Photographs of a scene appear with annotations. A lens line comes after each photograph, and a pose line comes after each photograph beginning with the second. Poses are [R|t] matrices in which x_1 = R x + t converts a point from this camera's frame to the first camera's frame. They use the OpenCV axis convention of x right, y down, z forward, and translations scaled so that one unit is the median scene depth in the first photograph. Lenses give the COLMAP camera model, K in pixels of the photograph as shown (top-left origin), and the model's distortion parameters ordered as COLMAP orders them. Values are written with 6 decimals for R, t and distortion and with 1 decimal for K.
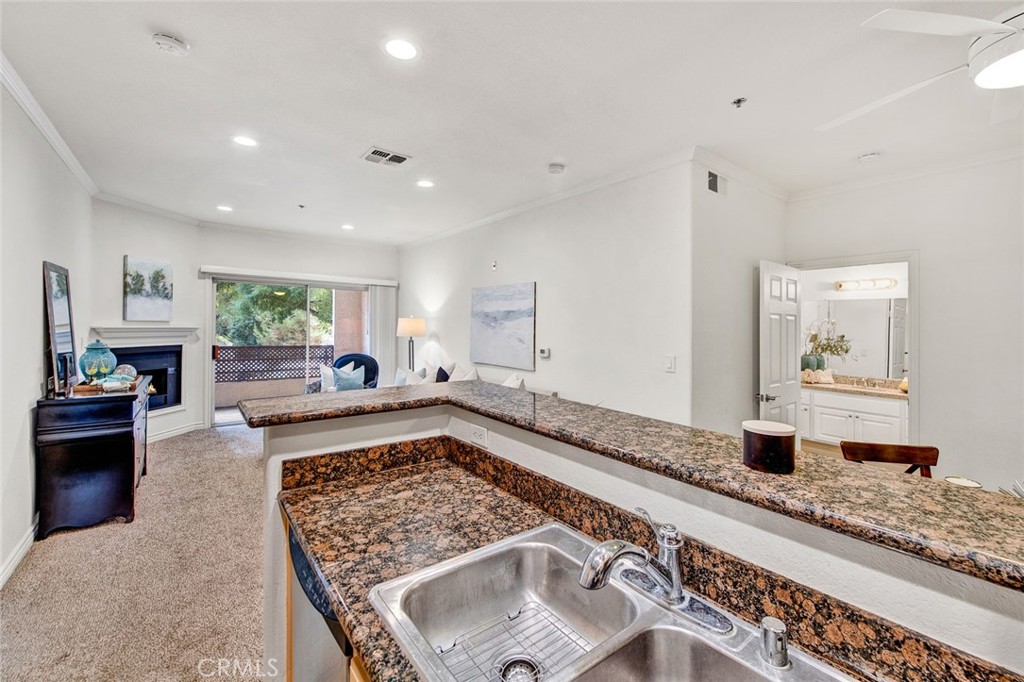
lens RADIAL K [[431.9, 0, 522.6], [0, 431.9, 313.6], [0, 0, 1]] dist [-0.017122, -0.000180]
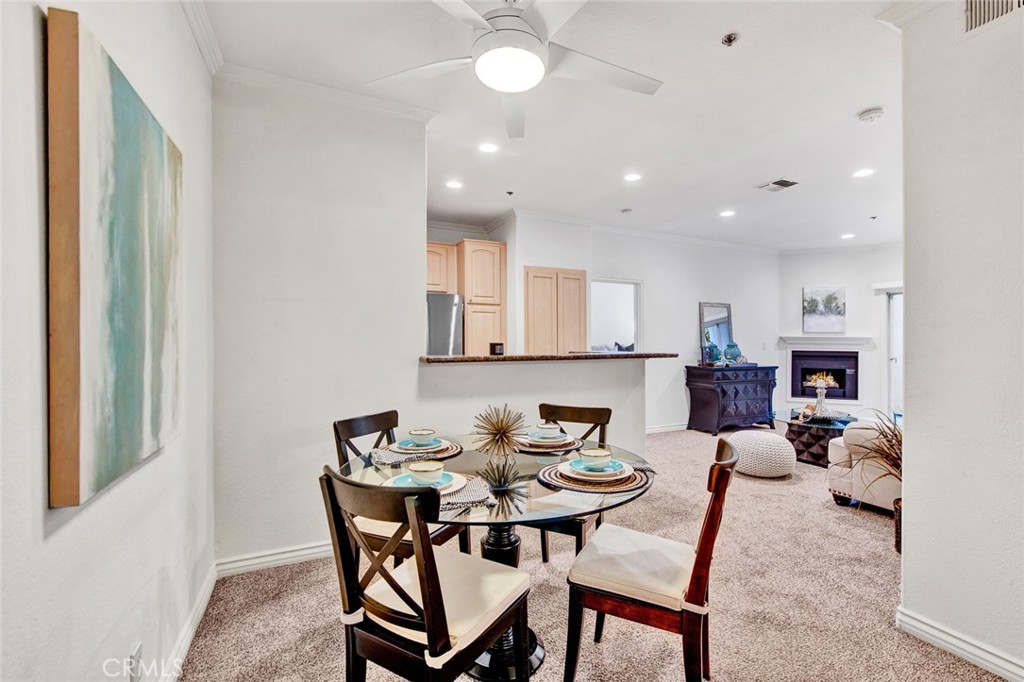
lens RADIAL K [[429.0, 0, 527.3], [0, 429.0, 341.0], [0, 0, 1]] dist [-0.000114, -0.000071]
pose [[-0.224296, -0.019899, -0.974318, 1.043106], [0.012570, 0.999649, -0.023310, 0.101184], [0.974440, -0.017475, -0.223967, 0.595870]]
